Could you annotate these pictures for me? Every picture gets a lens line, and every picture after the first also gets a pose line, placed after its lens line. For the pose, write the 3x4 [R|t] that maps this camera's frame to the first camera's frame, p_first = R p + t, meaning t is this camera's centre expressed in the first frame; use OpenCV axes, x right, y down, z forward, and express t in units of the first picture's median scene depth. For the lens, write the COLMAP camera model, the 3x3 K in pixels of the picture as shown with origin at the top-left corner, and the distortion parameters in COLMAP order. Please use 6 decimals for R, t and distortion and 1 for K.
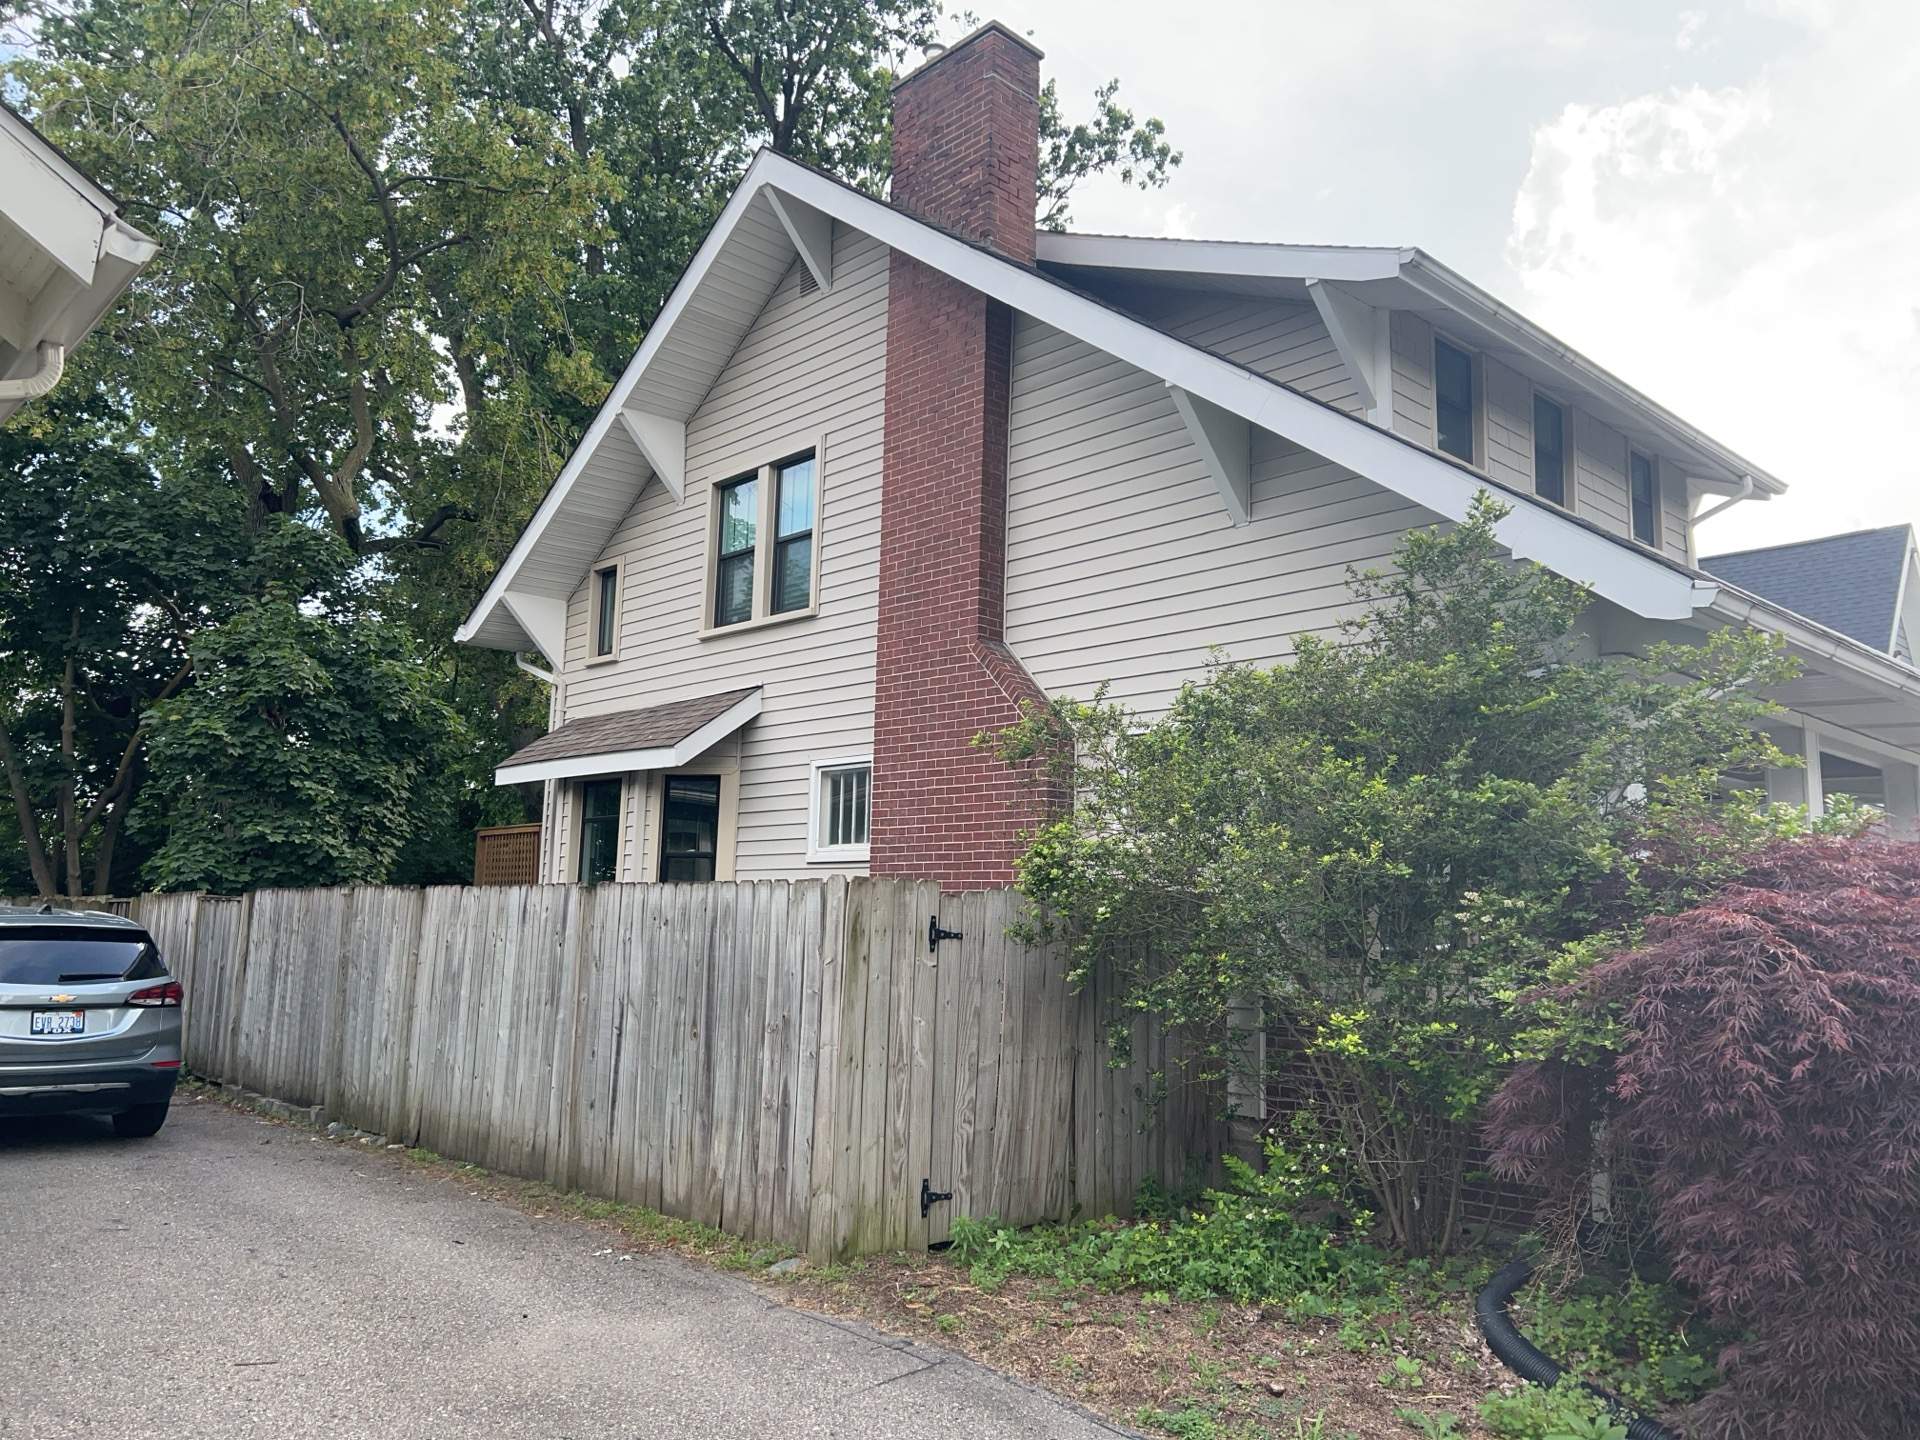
lens RADIAL K [[1424.5, 0, 993.7], [0, 1424.5, 714.4], [0, 0, 1]] dist [0.070194, -0.130363]
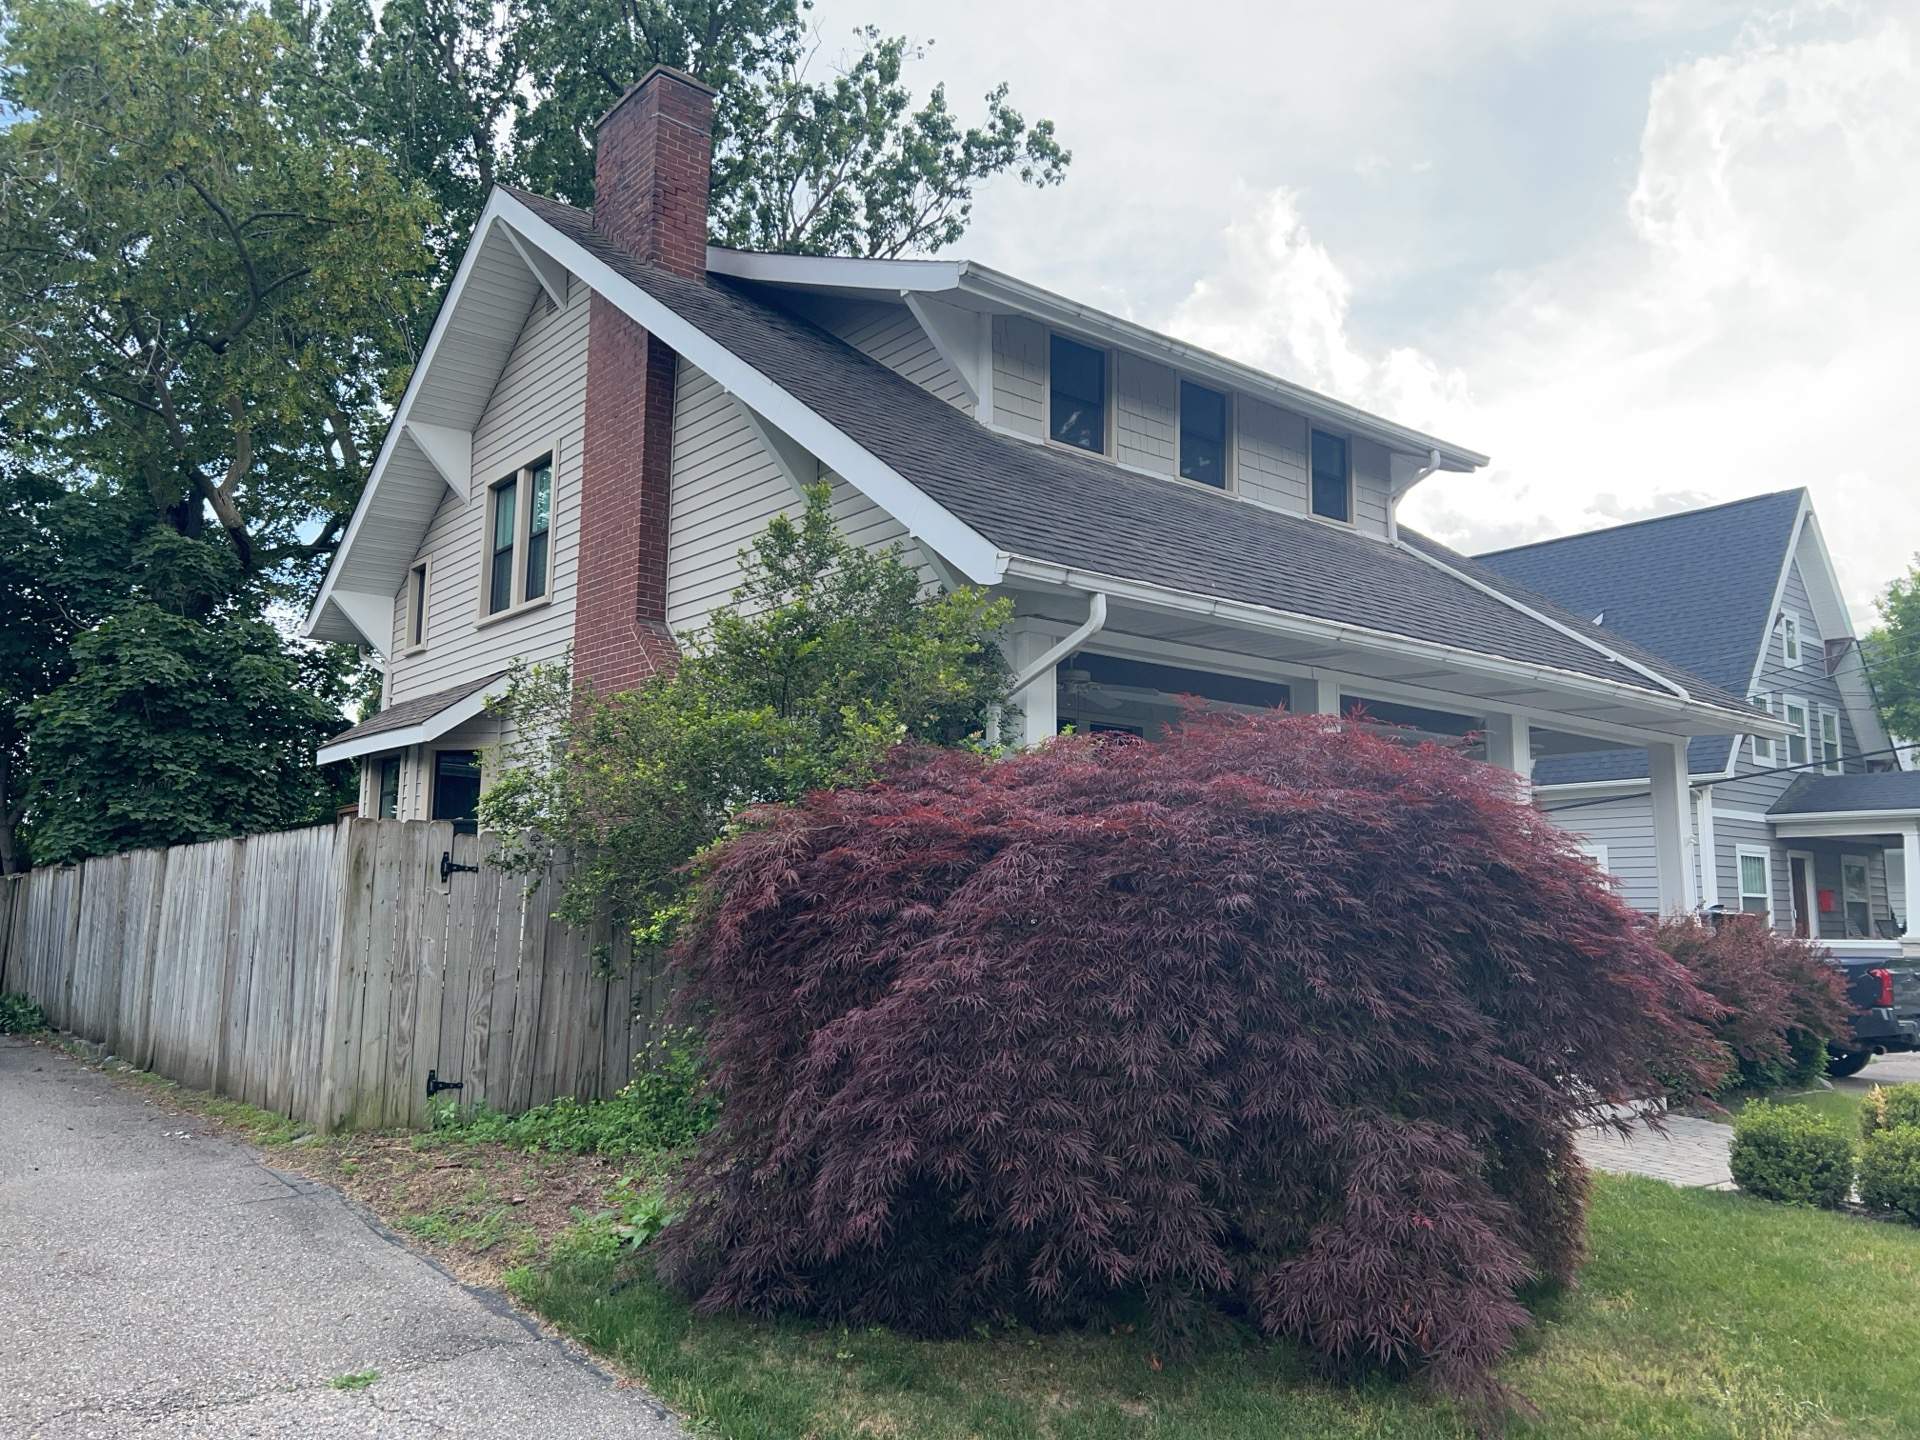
lens RADIAL K [[1410.4, 0, 963.6], [0, 1410.4, 719.0], [0, 0, 1]] dist [0.000355, 0.001437]
pose [[0.998643, -0.022605, -0.046919, 0.245144], [0.023200, 0.999657, 0.012175, 0.015055], [0.046628, -0.013247, 0.998824, -0.079862]]
